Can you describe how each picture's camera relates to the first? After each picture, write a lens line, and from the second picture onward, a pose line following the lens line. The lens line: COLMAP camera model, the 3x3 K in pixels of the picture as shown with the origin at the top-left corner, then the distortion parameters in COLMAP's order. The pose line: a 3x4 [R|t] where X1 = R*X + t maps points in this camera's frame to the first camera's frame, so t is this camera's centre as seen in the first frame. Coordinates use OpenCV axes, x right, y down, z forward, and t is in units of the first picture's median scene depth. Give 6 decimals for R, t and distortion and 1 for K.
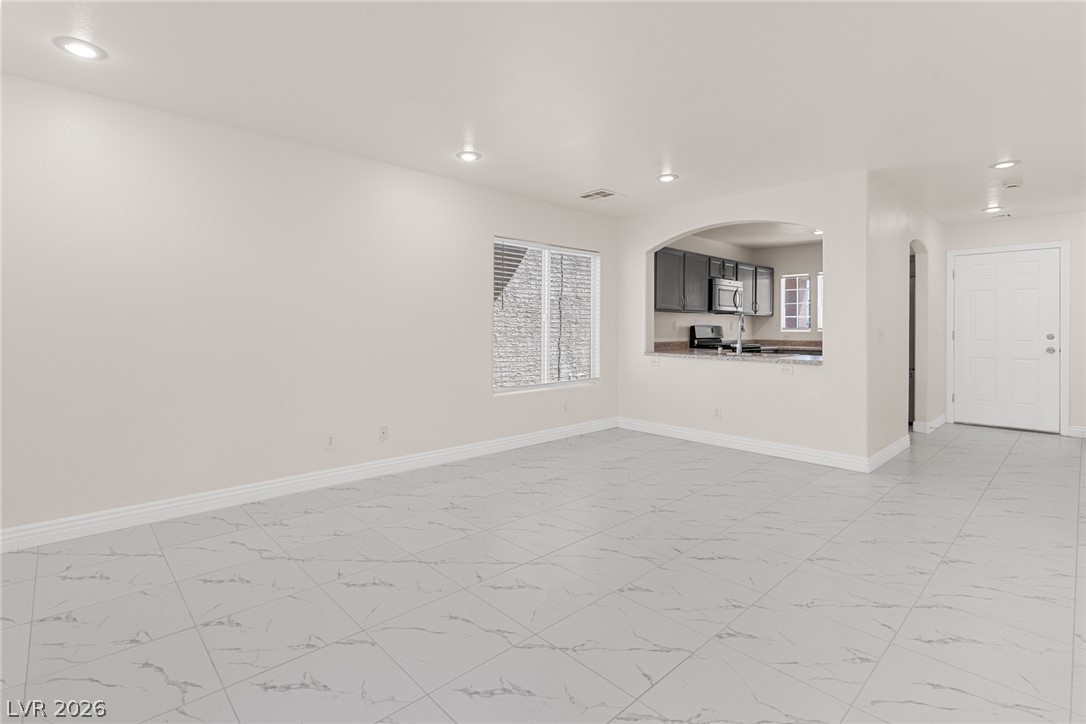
lens RADIAL K [[497.1, 0, 542.4], [0, 497.1, 371.3], [0, 0, 1]] dist [-0.013556, 0.000507]
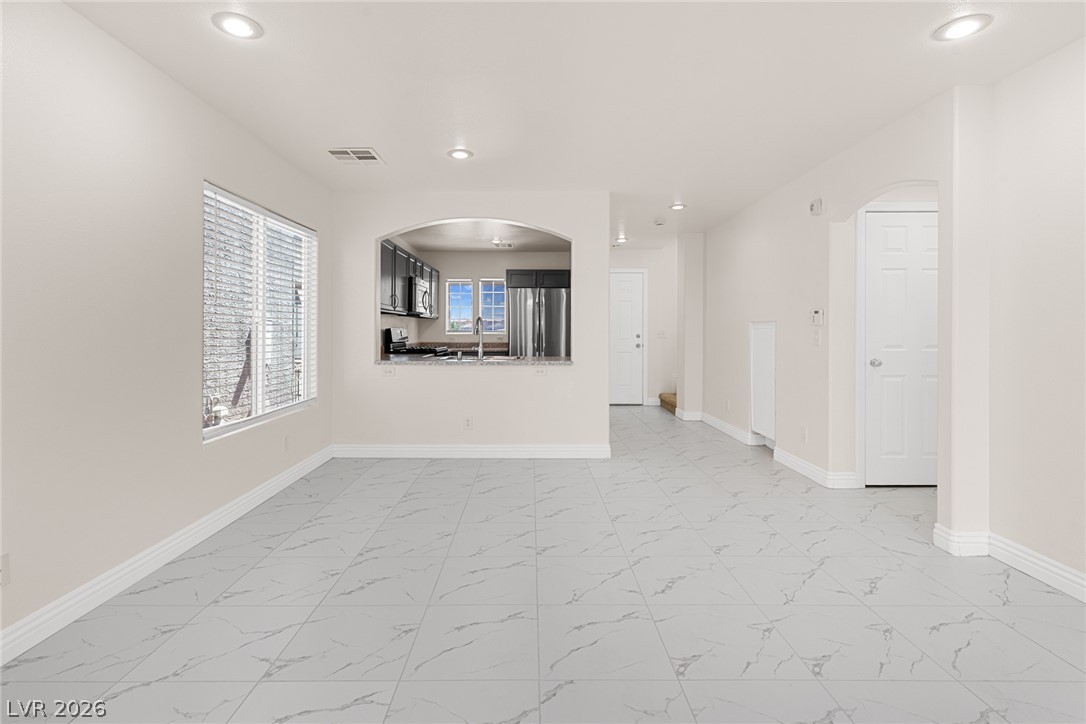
lens RADIAL K [[501.4, 0, 518.6], [0, 501.4, 356.4], [0, 0, 1]] dist [0.005526, 0.000033]
pose [[0.690721, -0.039797, 0.722026, -0.231499], [0.065844, 0.997798, -0.007992, -0.023226], [-0.720118, 0.053061, 0.691820, 0.258983]]
